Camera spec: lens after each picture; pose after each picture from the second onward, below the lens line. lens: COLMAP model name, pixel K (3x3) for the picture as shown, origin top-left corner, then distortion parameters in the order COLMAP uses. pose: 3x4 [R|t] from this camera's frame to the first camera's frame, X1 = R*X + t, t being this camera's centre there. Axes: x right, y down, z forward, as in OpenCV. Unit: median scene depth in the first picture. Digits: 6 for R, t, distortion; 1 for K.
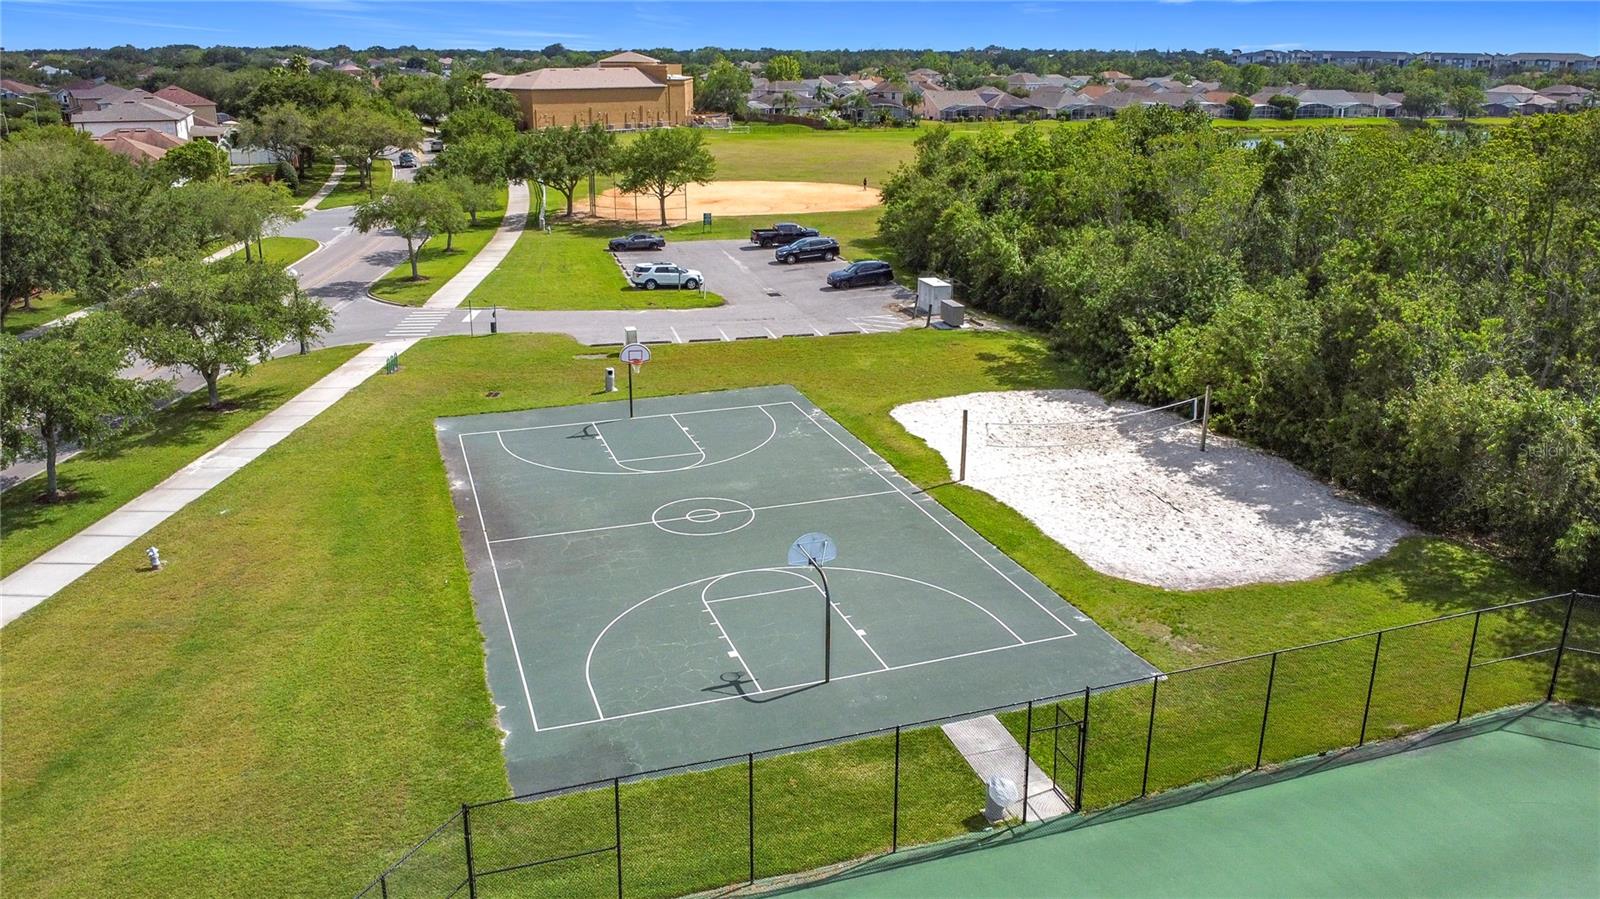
lens RADIAL K [[1228.2, 0, 799.9], [0, 1228.2, 448.2], [0, 0, 1]] dist [-0.027811, -0.004952]
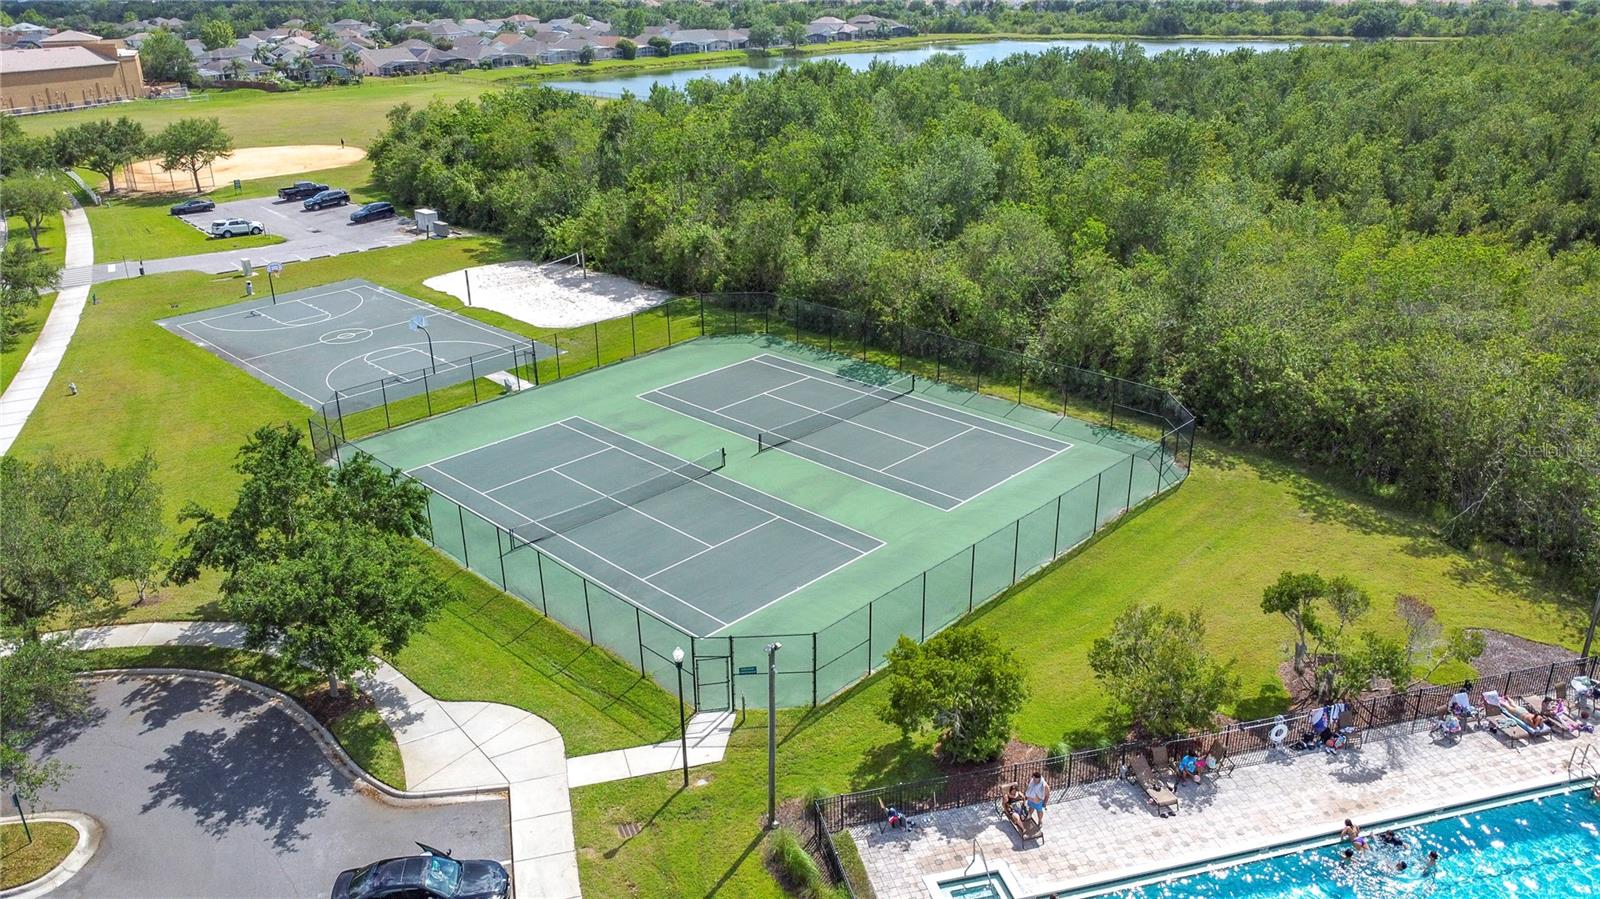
lens RADIAL K [[1167.3, 0, 797.5], [0, 1167.3, 454.5], [0, 0, 1]] dist [-0.027877, -0.004138]
pose [[0.897946, -0.184515, 0.399560, -0.128148], [0.152976, 0.982117, 0.109748, 0.090731], [-0.412665, -0.037425, 0.910114, -0.642443]]
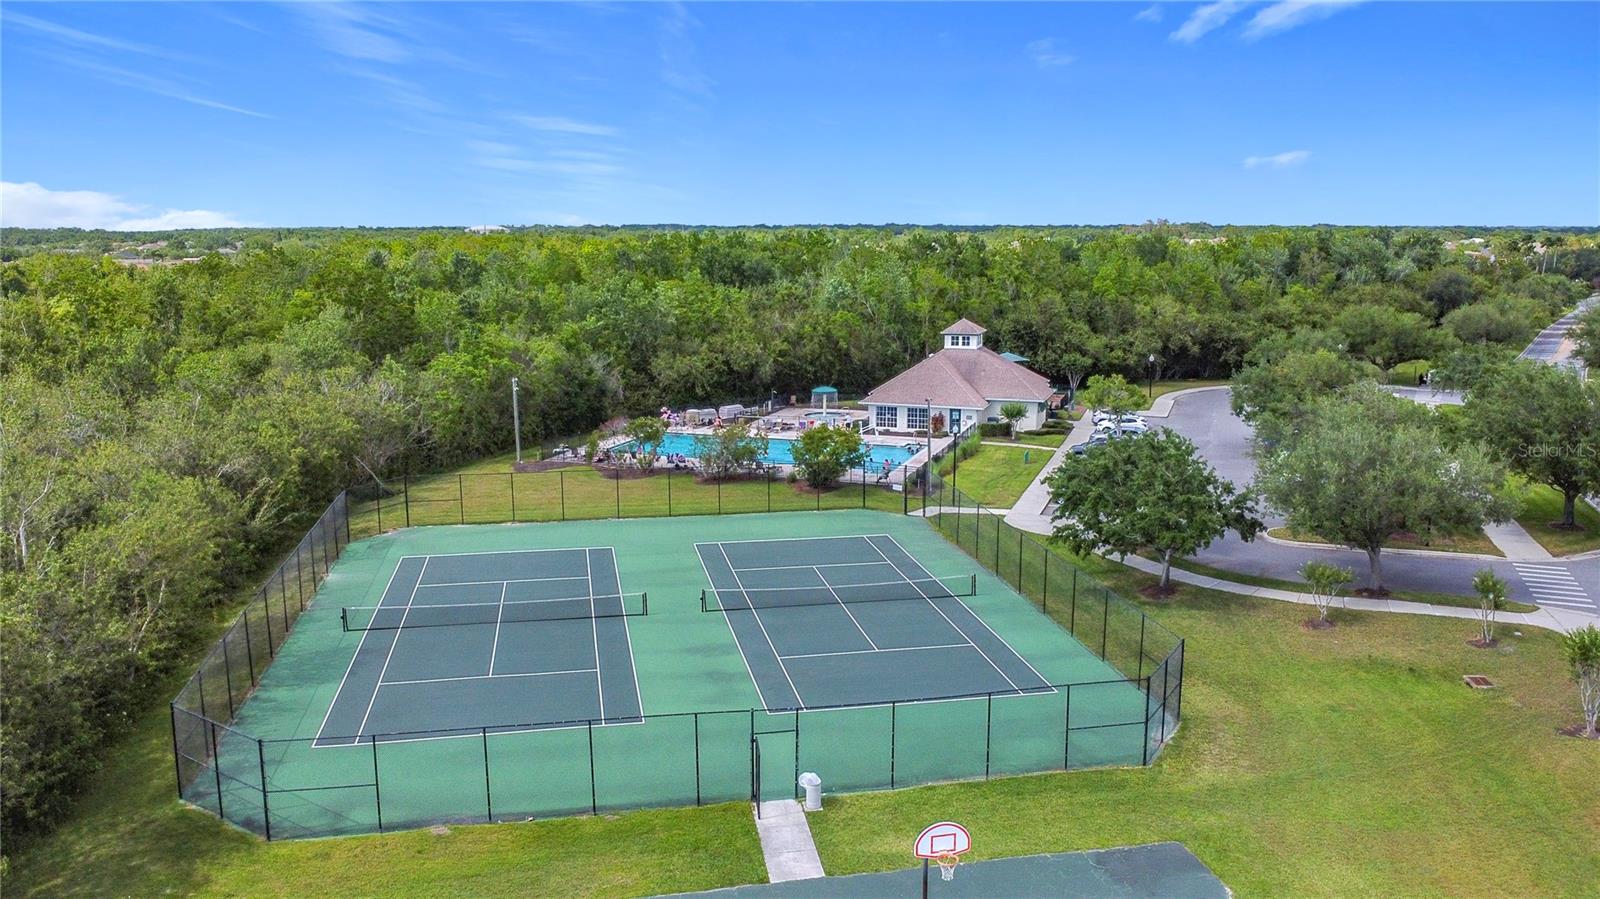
lens RADIAL K [[1189.0, 0, 799.3], [0, 1189.0, 446.2], [0, 0, 1]] dist [-0.035552, -0.002995]
pose [[-0.990545, -0.025068, 0.134880, 0.002511], [0.042185, 0.879876, 0.473328, -0.249871], [-0.130543, 0.474543, -0.870499, 0.716379]]
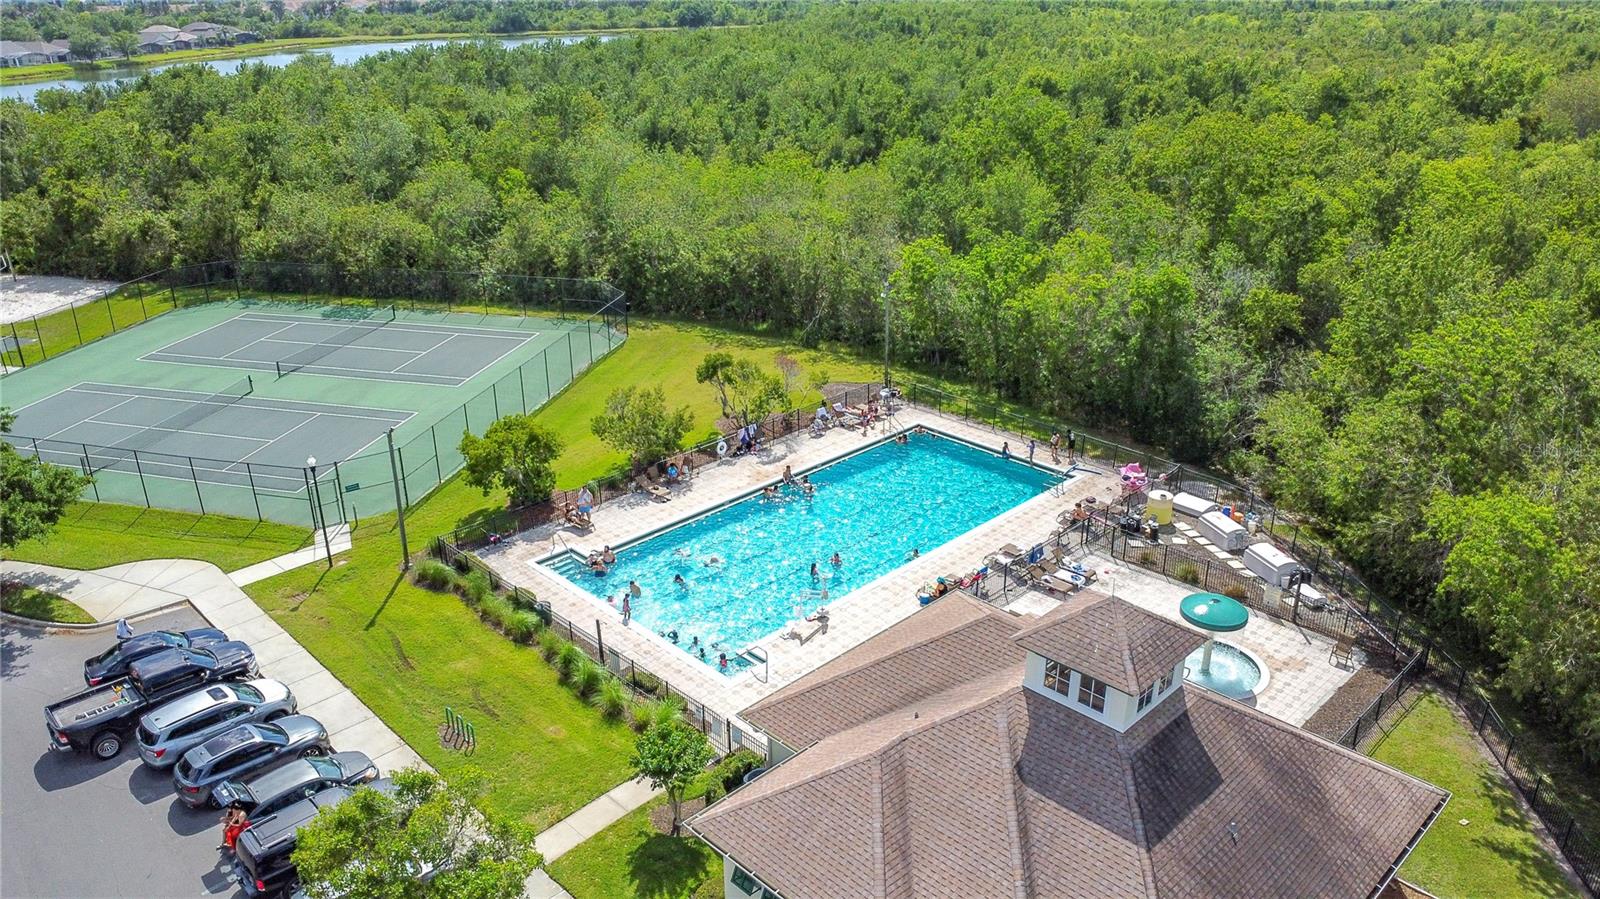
lens RADIAL K [[1167.3, 0, 797.5], [0, 1167.3, 454.5], [0, 0, 1]] dist [-0.027877, -0.004138]
pose [[0.559850, -0.331763, 0.759277, -0.337652], [0.269385, 0.939441, 0.211855, 0.149470], [-0.783581, 0.085931, 0.615318, -0.803149]]
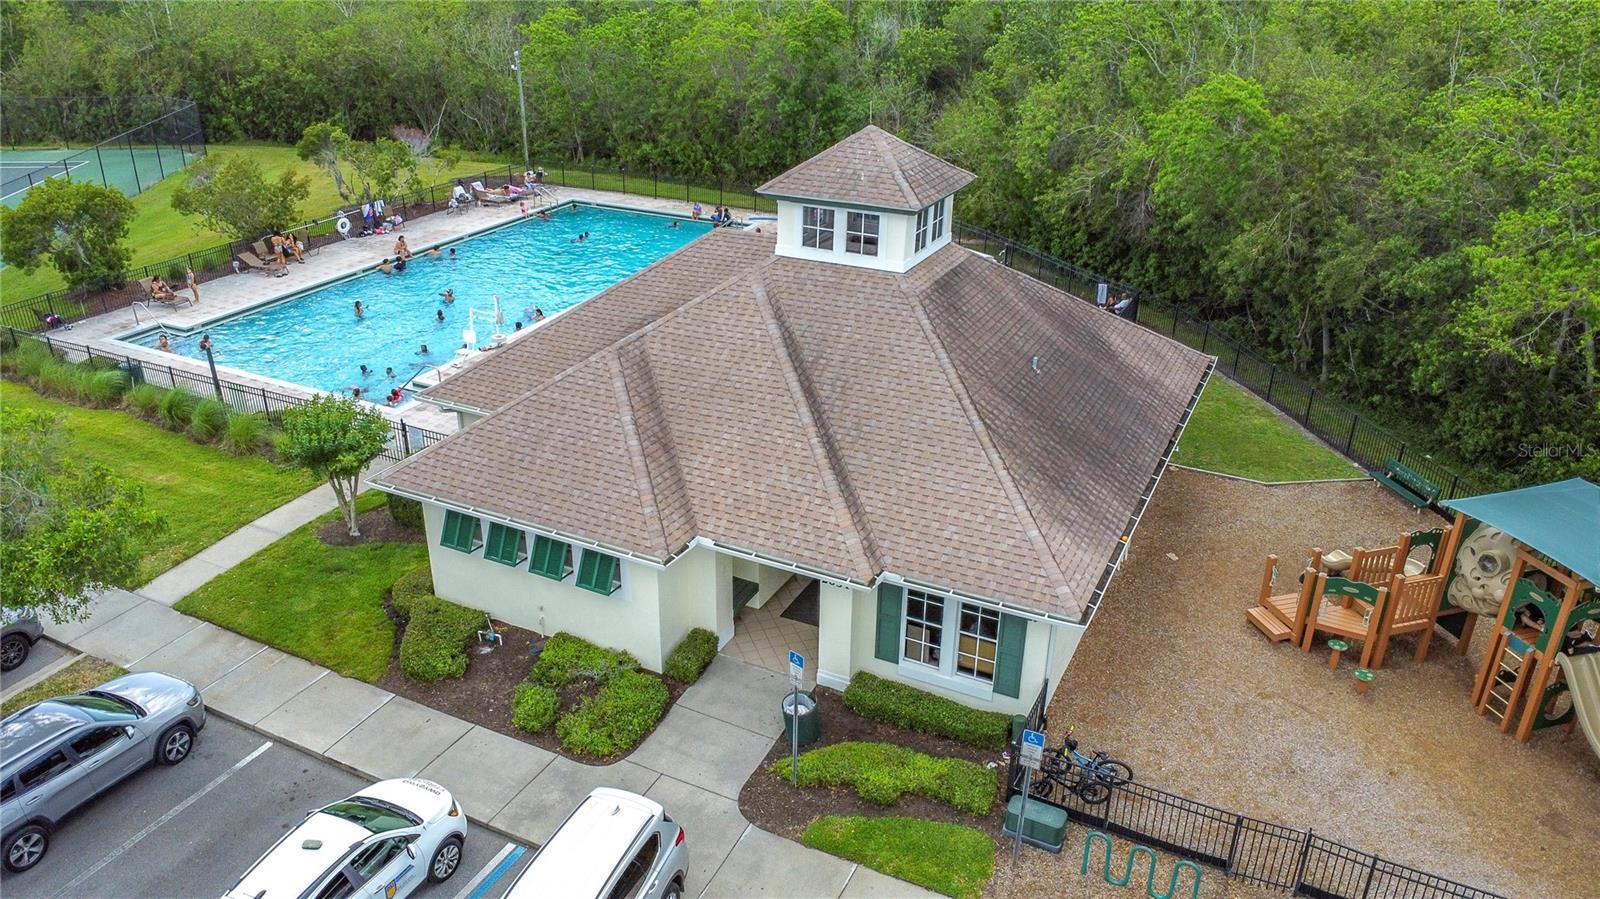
lens RADIAL K [[1167.3, 0, 797.5], [0, 1167.3, 454.5], [0, 0, 1]] dist [-0.027877, -0.004138]
pose [[0.258341, -0.413490, 0.873090, -0.328682], [0.291329, 0.895040, 0.337684, 0.270850], [-0.921079, 0.167119, 0.351688, -0.723227]]
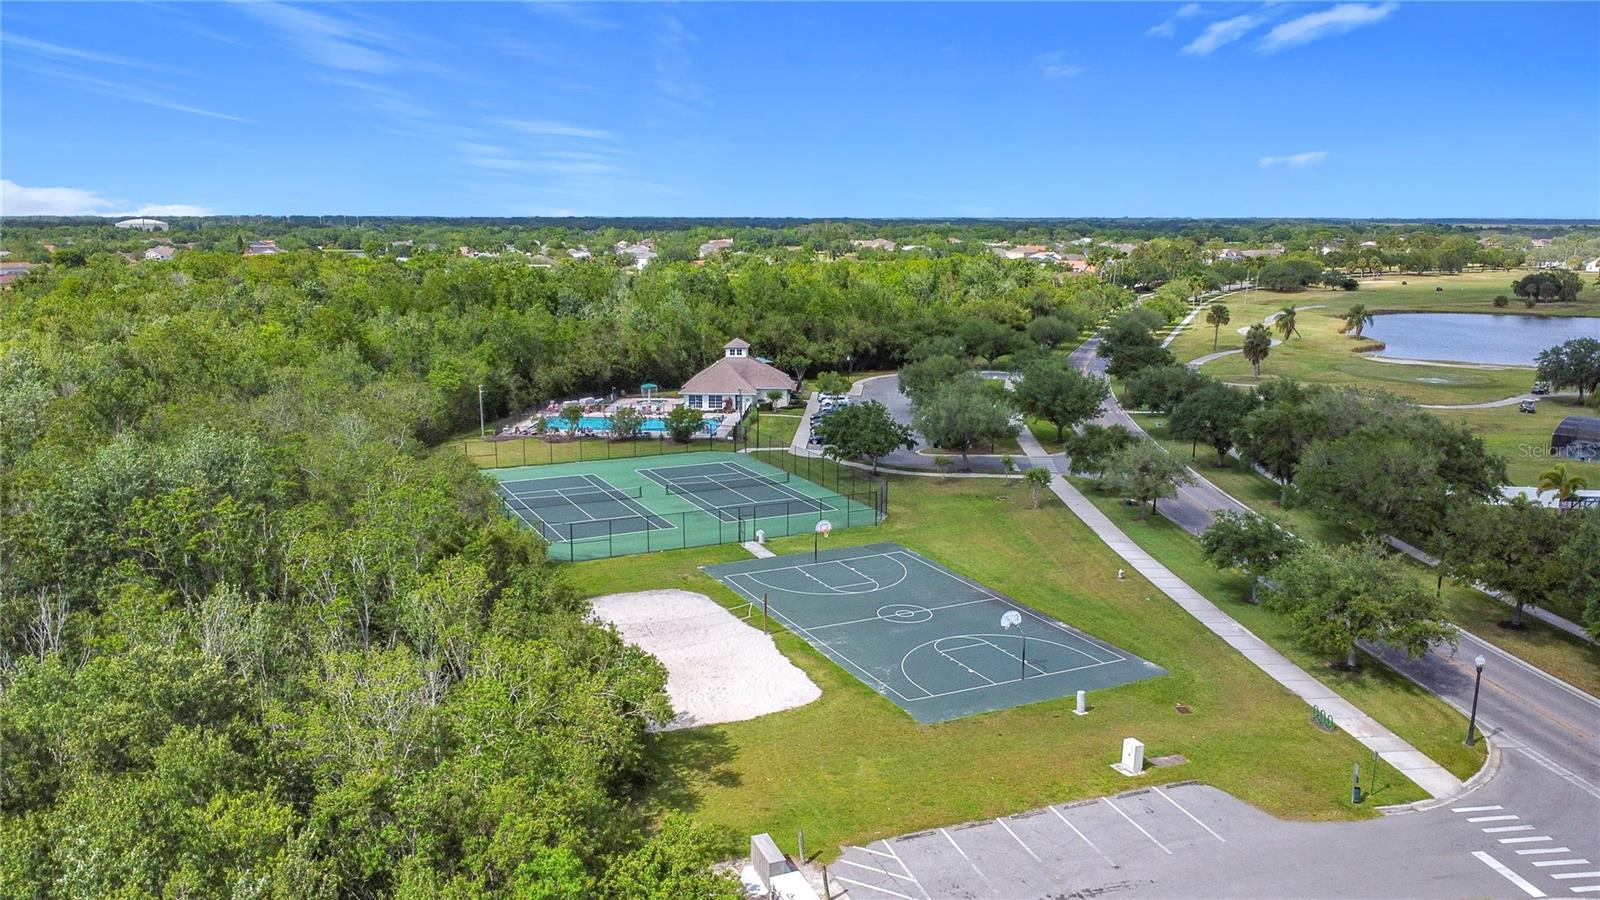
lens RADIAL K [[1167.3, 0, 797.5], [0, 1167.3, 455.0], [0, 0, 1]] dist [-0.027877, -0.004138]
pose [[-0.991322, 0.021137, -0.129747, 0.184046], [-0.045417, 0.871145, 0.488922, -0.605931], [0.123363, 0.490571, -0.862625, 1.431031]]
